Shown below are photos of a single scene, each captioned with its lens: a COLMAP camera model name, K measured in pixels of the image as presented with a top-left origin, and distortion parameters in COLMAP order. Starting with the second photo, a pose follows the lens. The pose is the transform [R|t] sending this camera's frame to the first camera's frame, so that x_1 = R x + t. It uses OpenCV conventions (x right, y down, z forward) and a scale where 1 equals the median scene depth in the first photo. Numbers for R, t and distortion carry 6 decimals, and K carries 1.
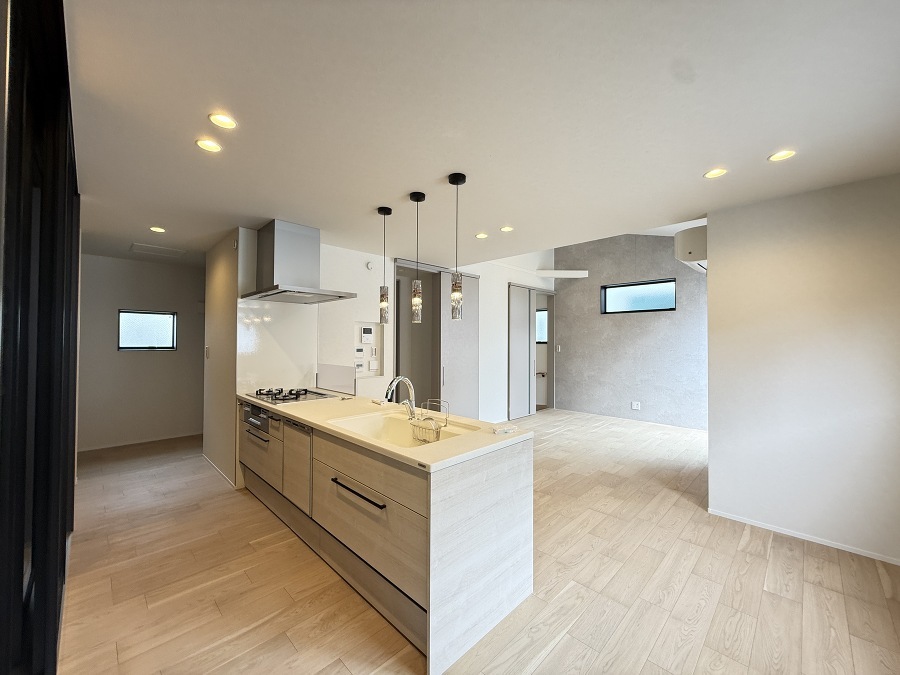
lens RADIAL K [[358.7, 0, 450.9], [0, 358.7, 336.7], [0, 0, 1]] dist [-0.002204, 0.000633]
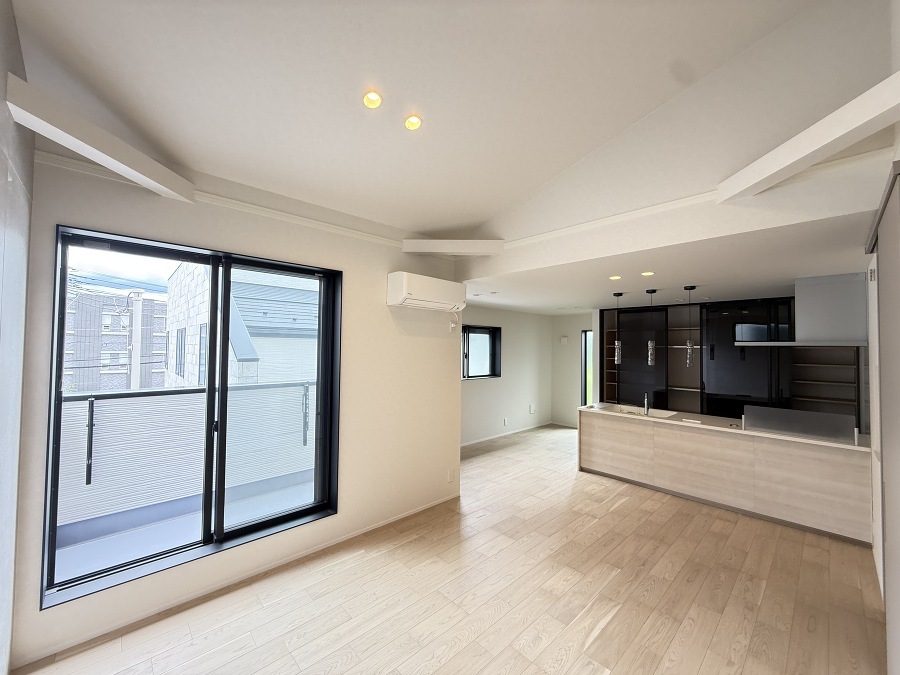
lens RADIAL K [[358.7, 0, 450.3], [0, 358.7, 337.1], [0, 0, 1]] dist [-0.002204, 0.000633]
pose [[-0.999402, -0.017497, 0.029823, 0.330543], [-0.018757, 0.998920, -0.042520, -0.035235], [-0.029047, -0.043054, -0.998650, 1.116017]]
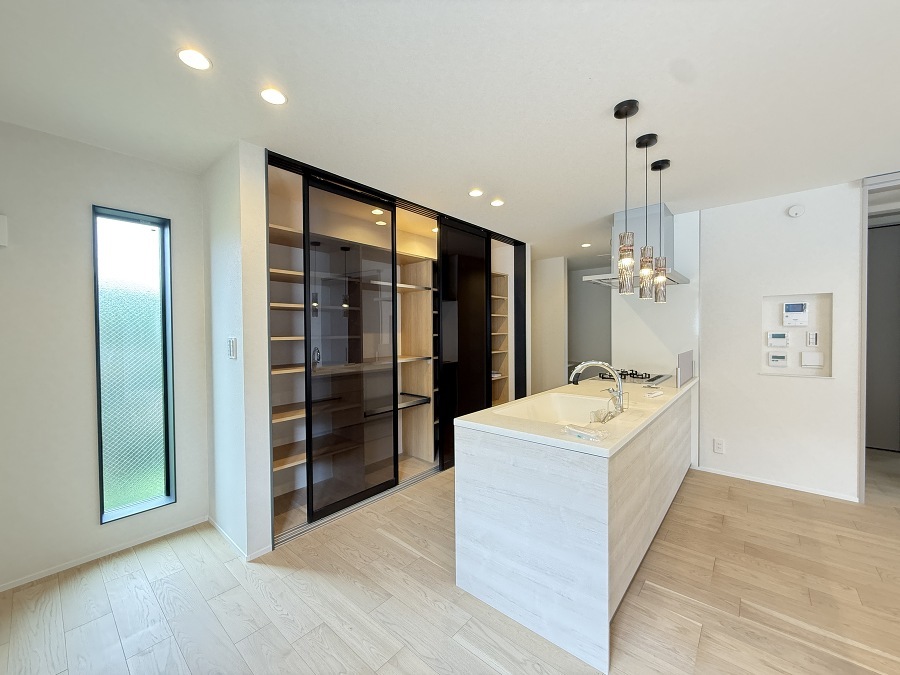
lens RADIAL K [[358.7, 0, 445.9], [0, 358.7, 337.1], [0, 0, 1]] dist [-0.002204, 0.000633]
pose [[0.059040, 0.007633, -0.998226, 0.279525], [0.026481, 0.999607, 0.009210, 0.010669], [0.997904, -0.026978, 0.058815, 0.203820]]
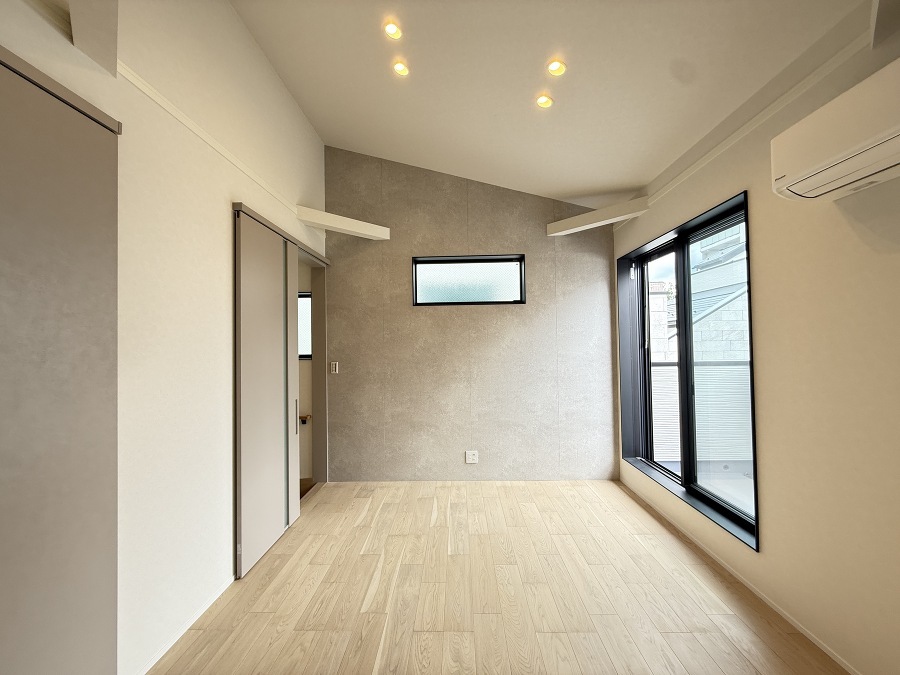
lens RADIAL K [[358.7, 0, 448.8], [0, 358.7, 337.9], [0, 0, 1]] dist [-0.002204, 0.000633]
pose [[0.727631, -0.005465, 0.685947, 0.068141], [0.008658, 0.999962, -0.001217, -0.010816], [-0.685915, 0.006824, 0.727650, 0.578024]]
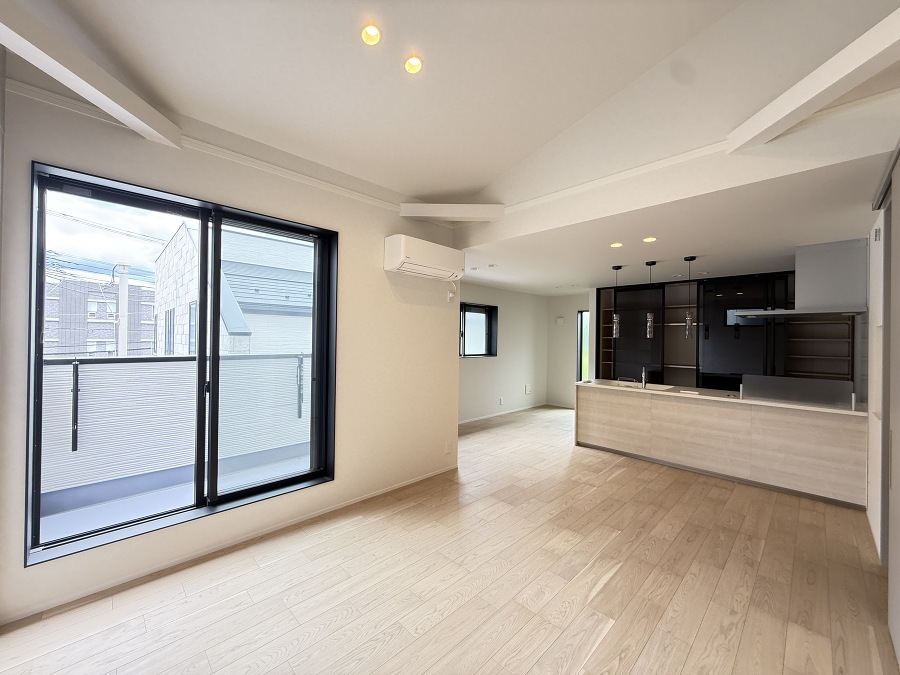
lens RADIAL K [[358.7, 0, 450.4], [0, 358.7, 337.0], [0, 0, 1]] dist [-0.002204, 0.000633]
pose [[-0.999757, -0.019821, 0.009696, 0.338757], [-0.020006, 0.999612, -0.019382, 0.002020], [-0.009308, -0.019571, -0.999765, 1.103507]]
